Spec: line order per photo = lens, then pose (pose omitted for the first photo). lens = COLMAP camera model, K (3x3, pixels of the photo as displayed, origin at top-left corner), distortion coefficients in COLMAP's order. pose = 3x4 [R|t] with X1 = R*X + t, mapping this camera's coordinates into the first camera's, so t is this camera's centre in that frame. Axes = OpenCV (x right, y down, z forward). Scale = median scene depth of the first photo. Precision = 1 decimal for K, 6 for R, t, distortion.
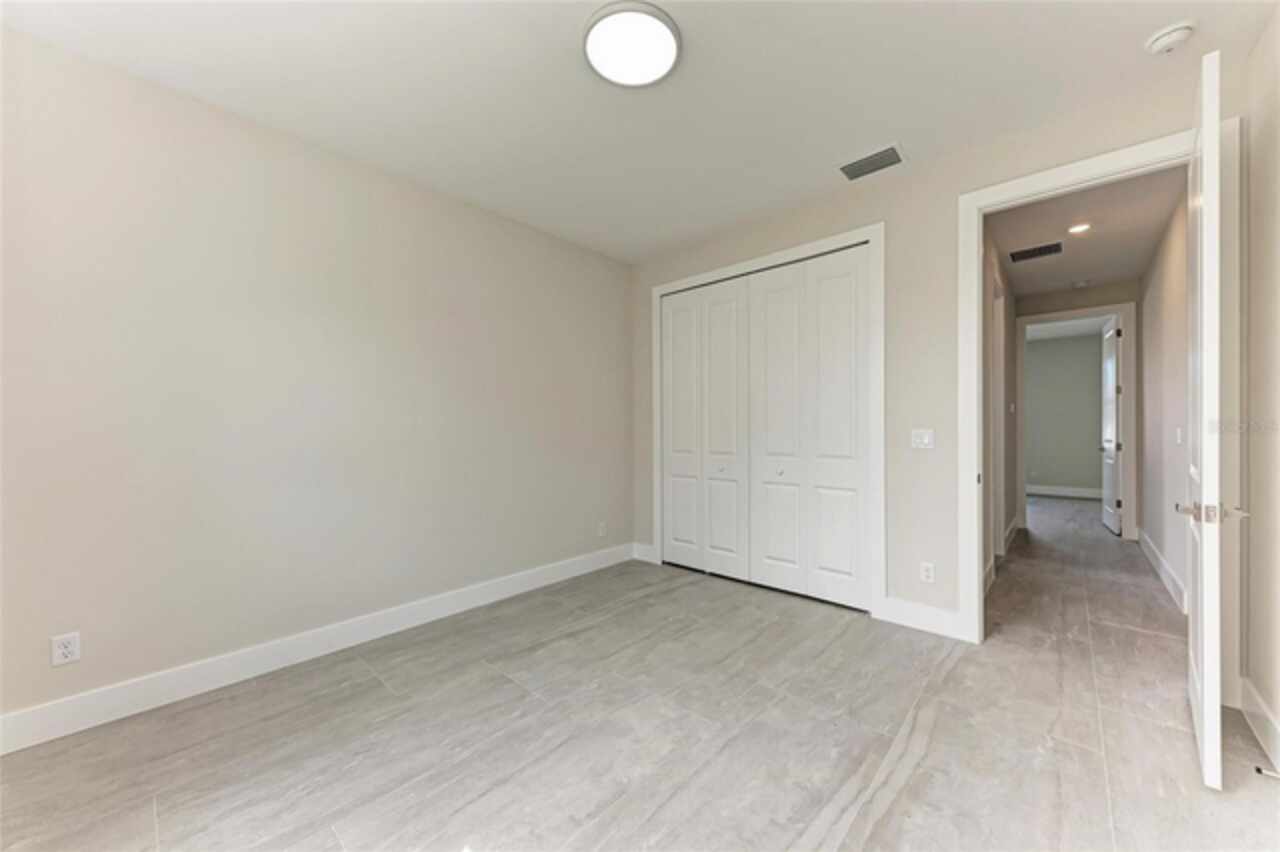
lens RADIAL K [[467.6, 0, 640.6], [0, 467.6, 424.0], [0, 0, 1]] dist [0.004104, -0.000144]
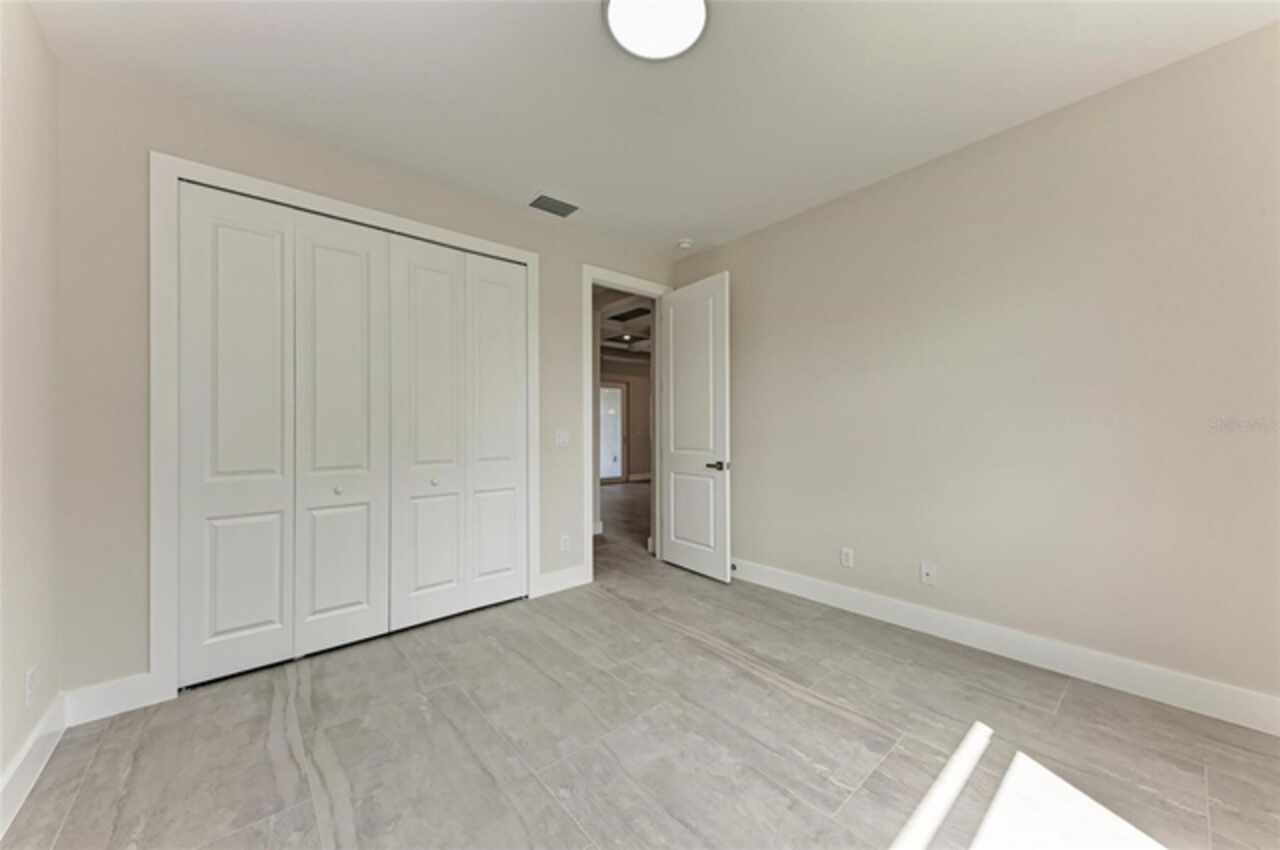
lens RADIAL K [[467.6, 0, 650.0], [0, 467.6, 427.3], [0, 0, 1]] dist [0.004104, -0.000144]
pose [[0.076827, 0.017498, 0.996891, -0.640598], [-0.000978, 0.999847, -0.017475, 0.020523], [-0.997044, 0.000368, 0.076832, 0.658321]]
